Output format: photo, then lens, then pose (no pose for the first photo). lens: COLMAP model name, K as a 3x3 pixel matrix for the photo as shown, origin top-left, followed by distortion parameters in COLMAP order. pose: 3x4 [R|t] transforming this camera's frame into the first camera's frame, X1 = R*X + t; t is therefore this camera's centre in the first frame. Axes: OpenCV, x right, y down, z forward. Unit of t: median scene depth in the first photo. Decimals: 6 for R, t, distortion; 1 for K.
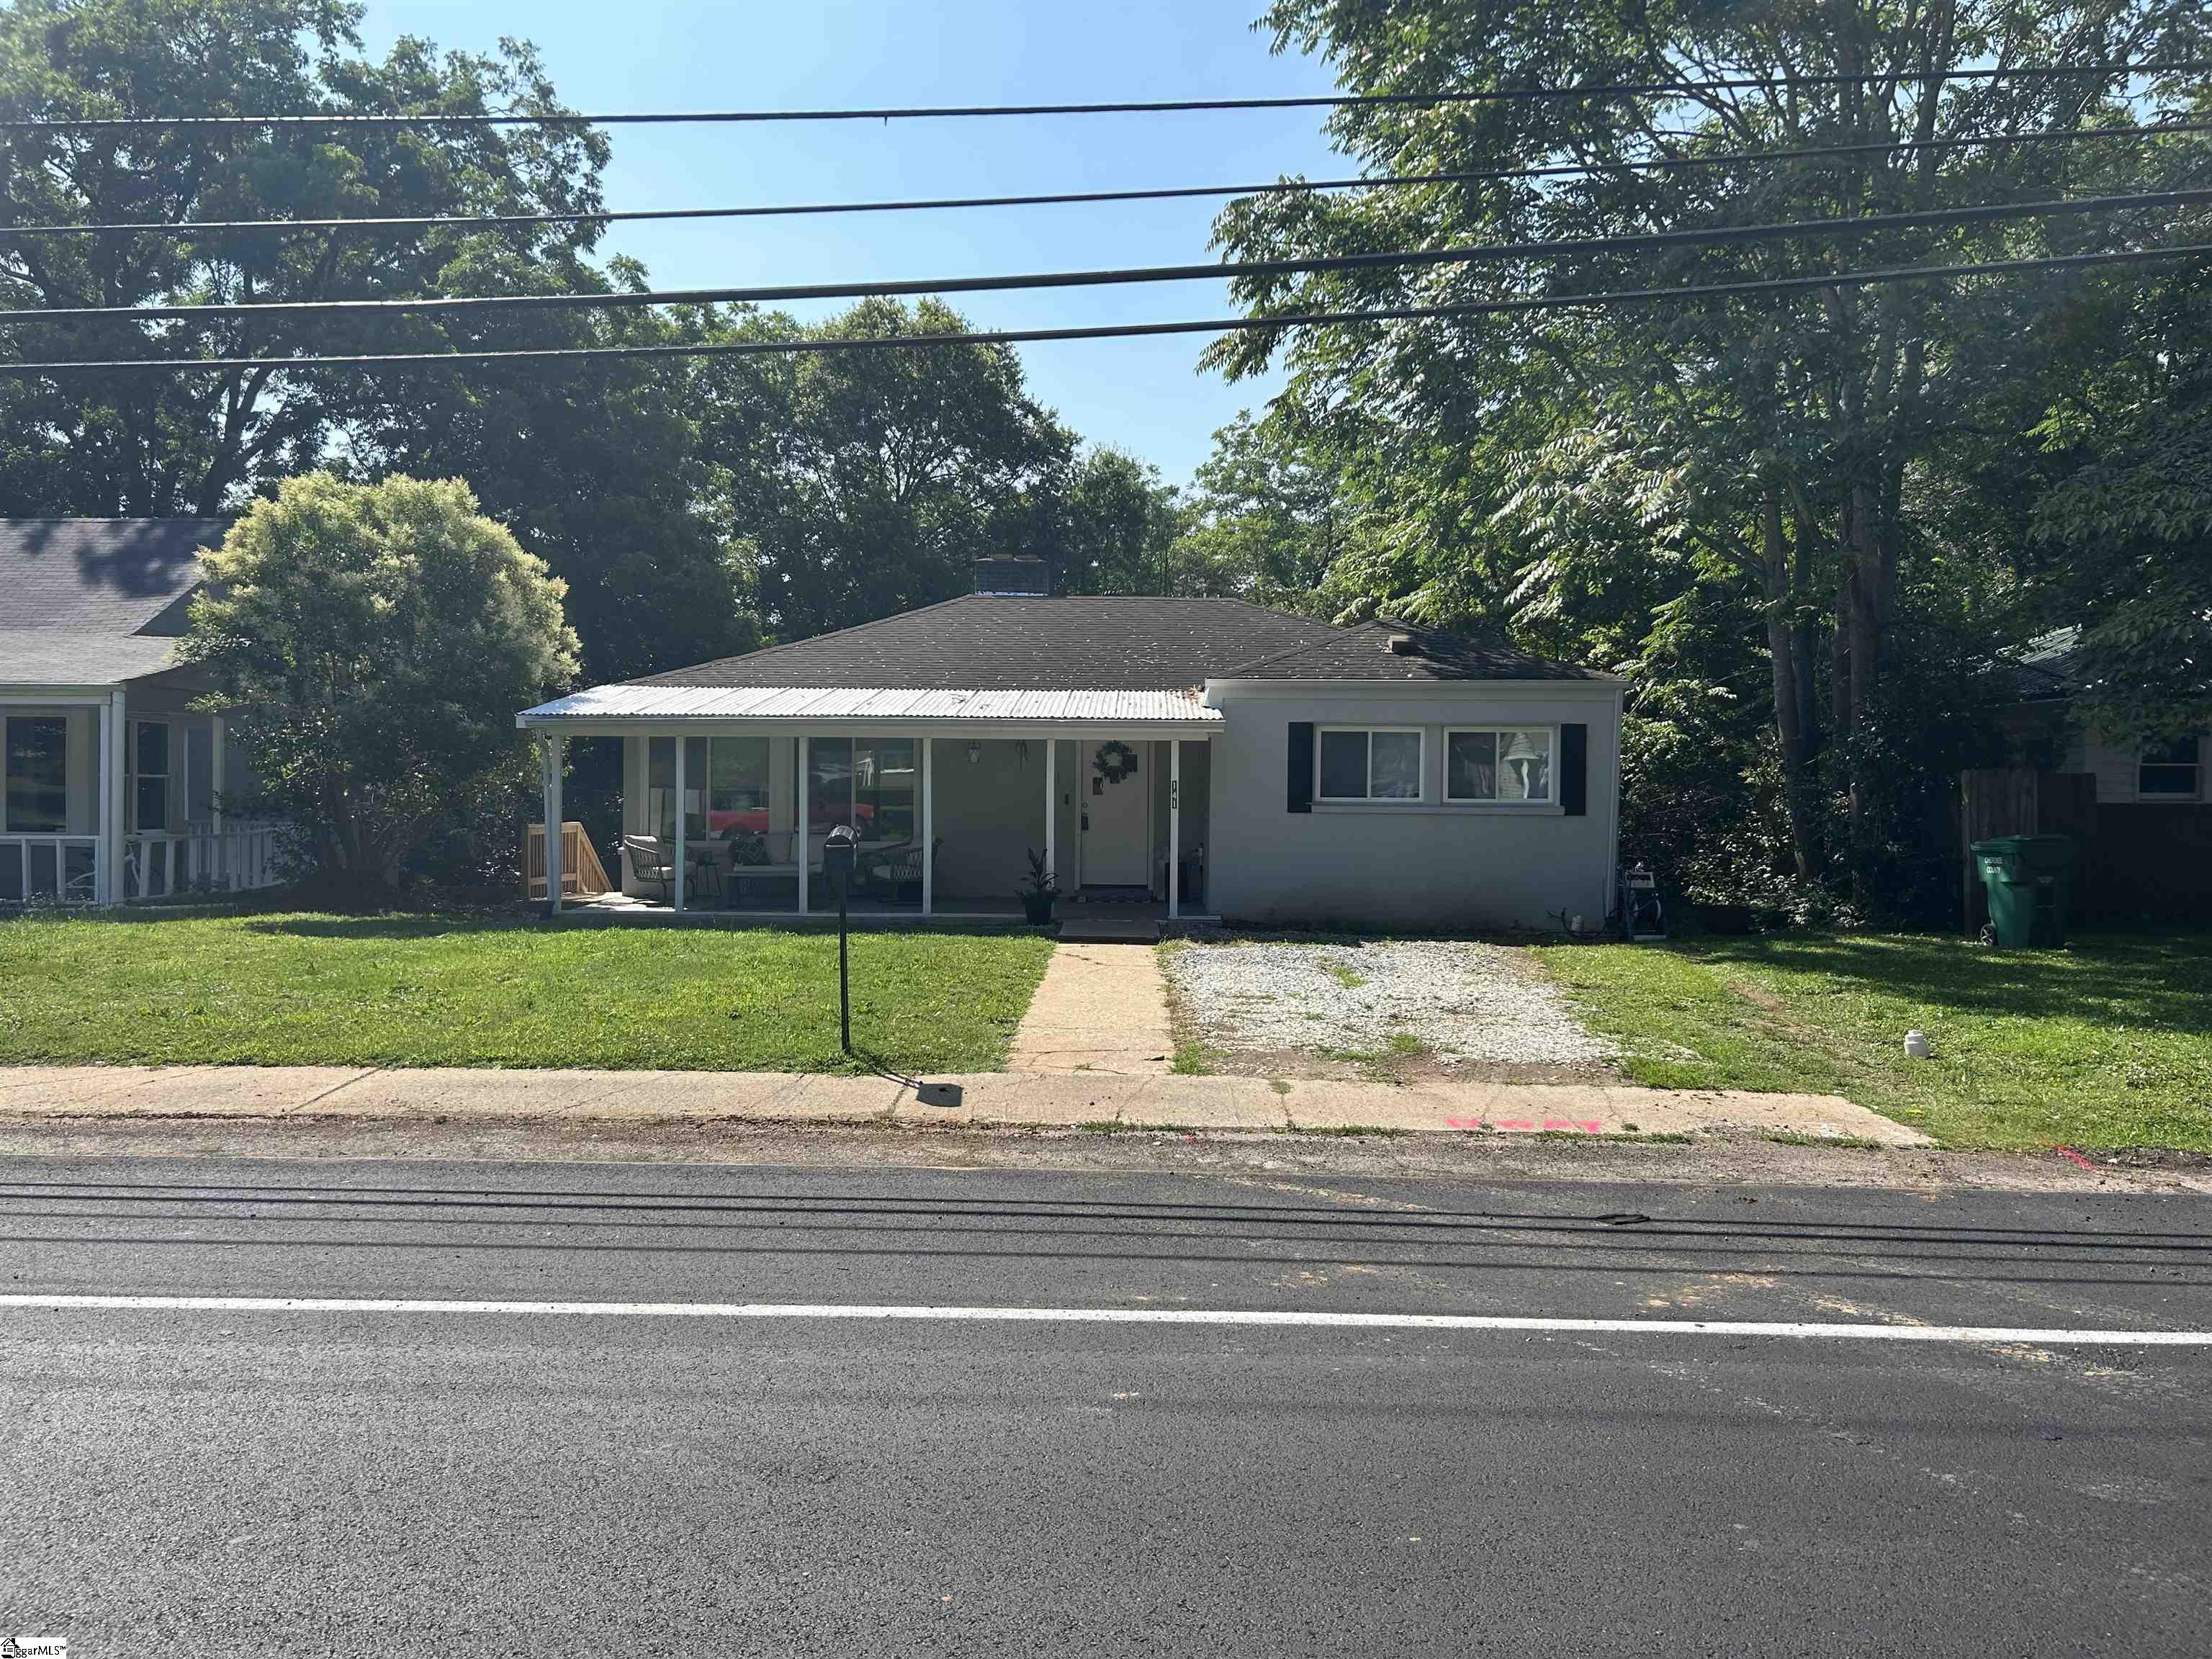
lens RADIAL K [[1712.4, 0, 1106.0], [0, 1712.4, 829.5], [0, 0, 1]] dist [0.047303, 0.000538]
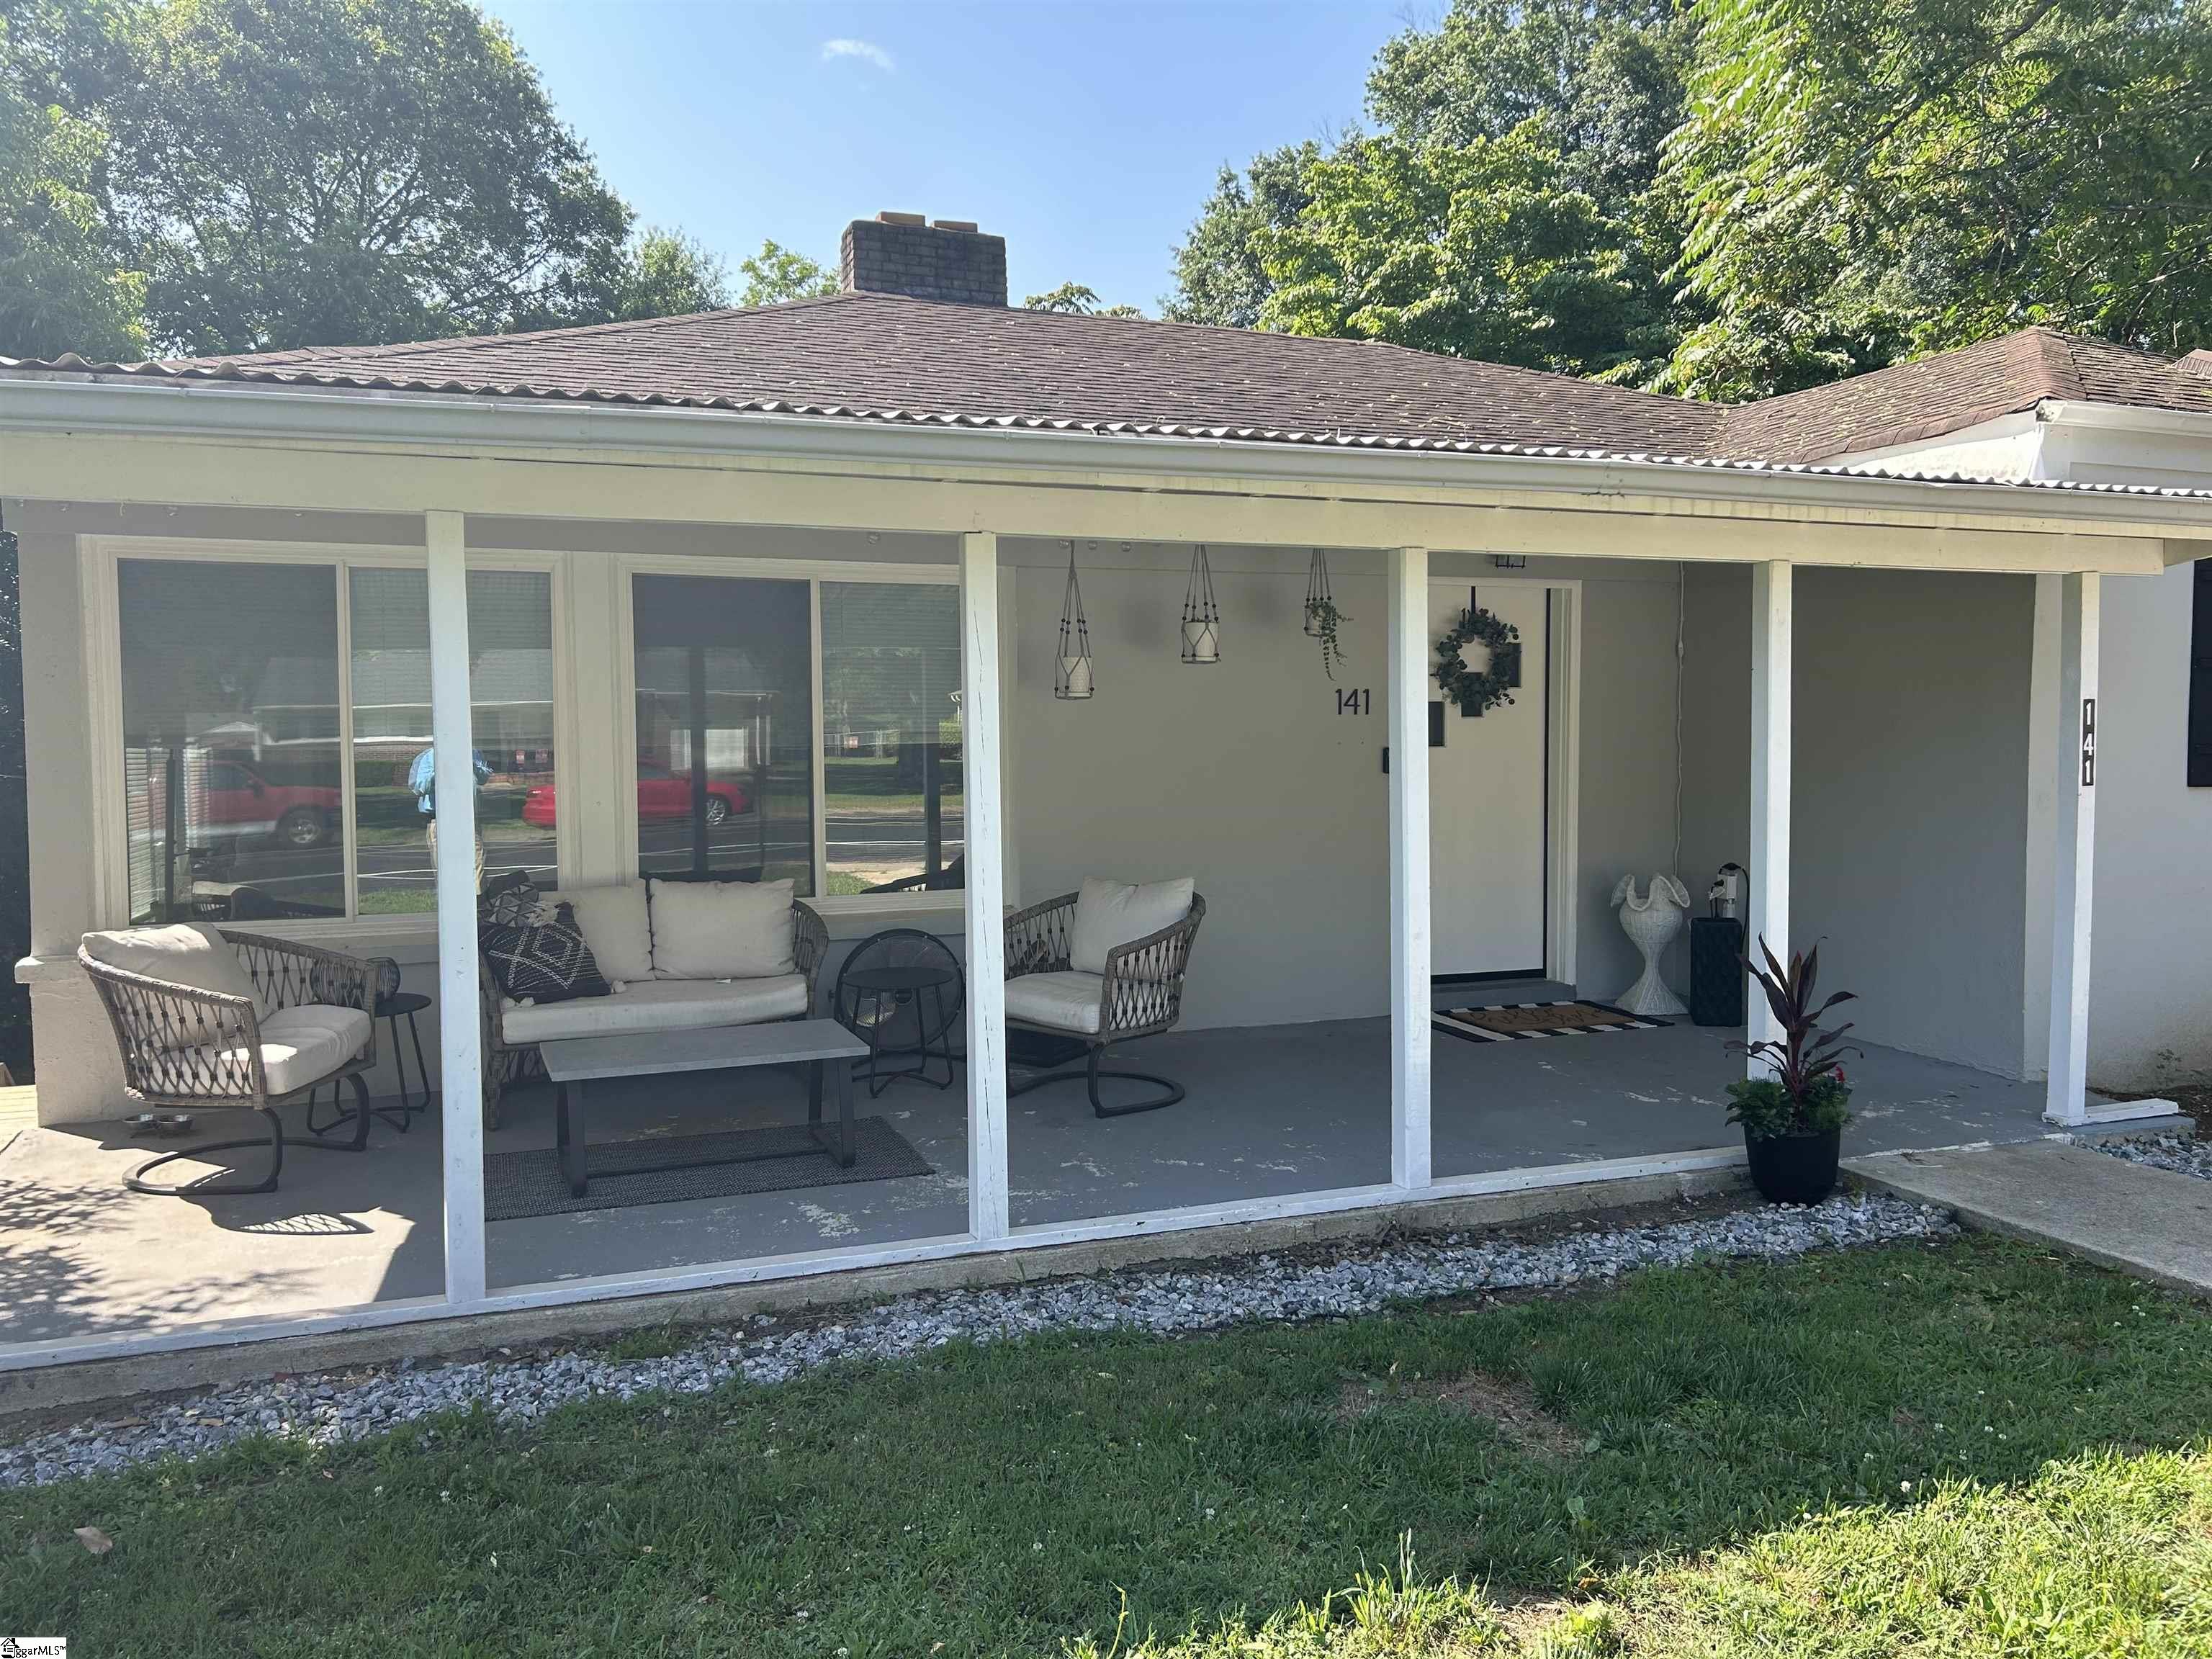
lens RADIAL K [[1698.9, 0, 1085.0], [0, 1698.9, 840.2], [0, 0, 1]] dist [0.024694, -0.004217]
pose [[0.929839, -0.035738, 0.366226, -0.226615], [0.022328, 0.998918, 0.040790, -0.017098], [-0.367288, -0.029751, 0.929632, 0.685892]]
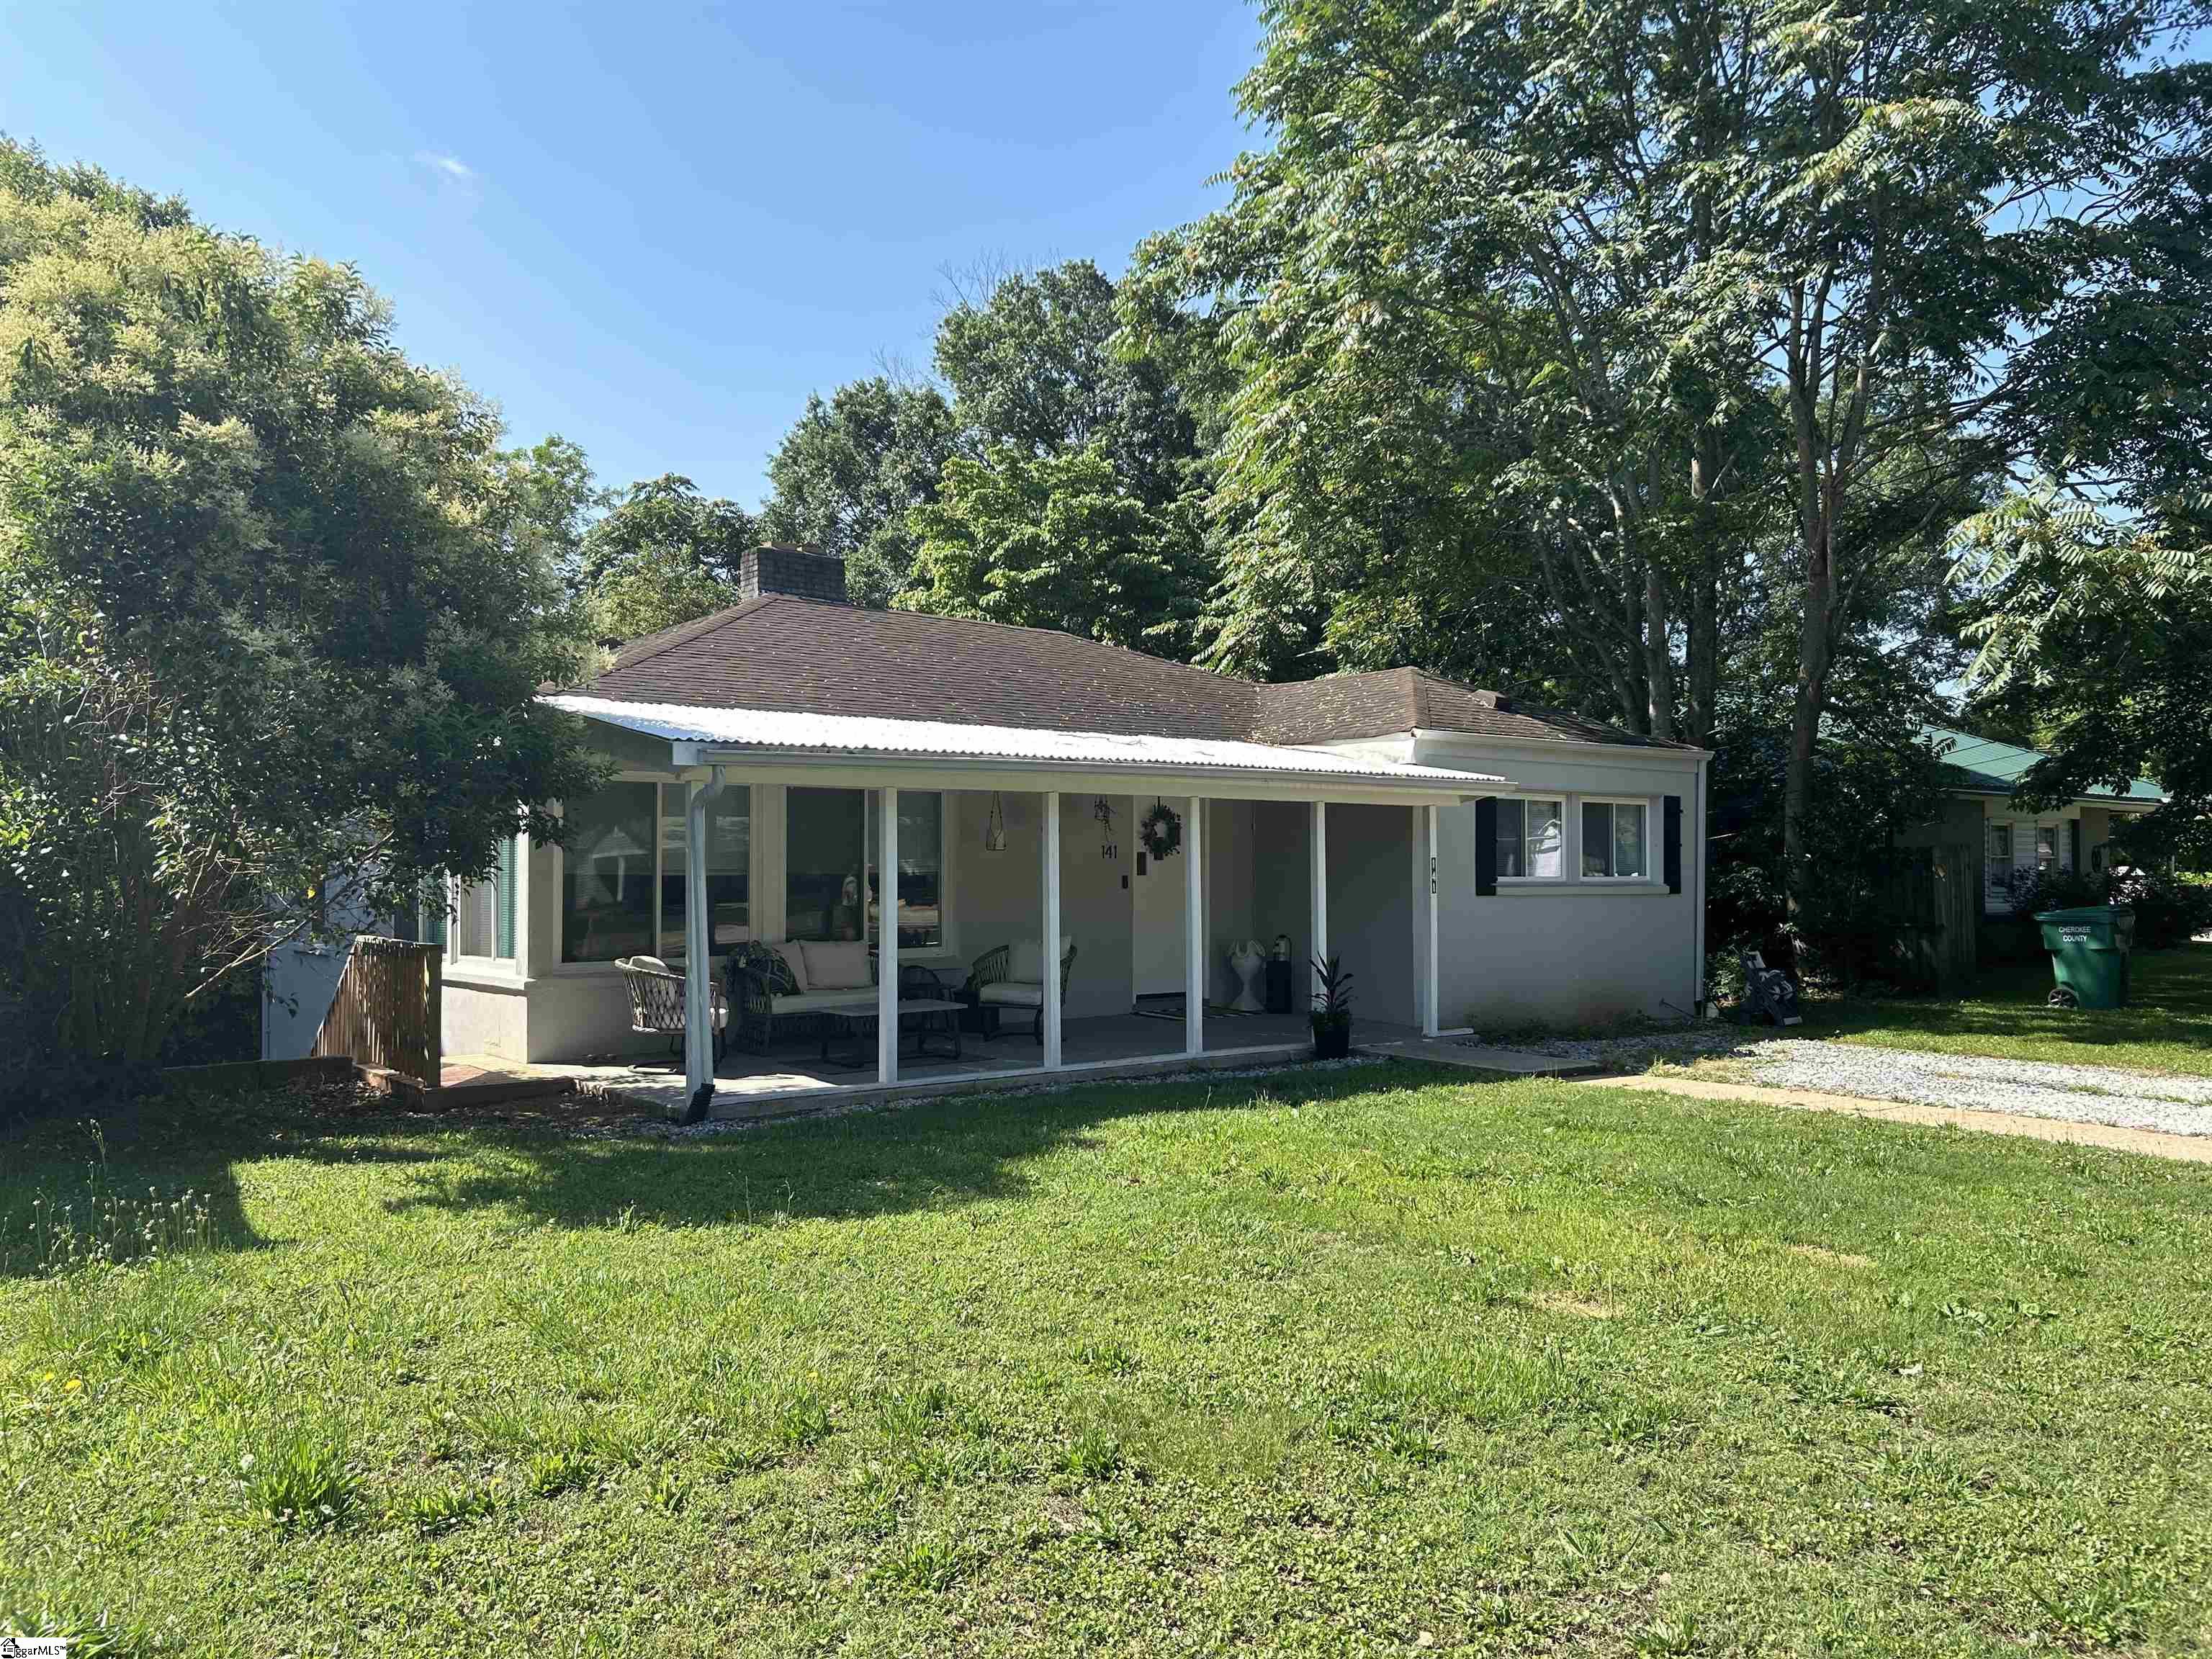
lens RADIAL K [[1652.2, 0, 1106.0], [0, 1652.2, 829.5], [0, 0, 1]] dist [0.216962, -0.000723]
pose [[0.767667, 0.007014, 0.640810, -0.499363], [0.019875, 0.999199, -0.034746, -0.015817], [-0.640541, 0.039409, 0.766912, 0.458162]]
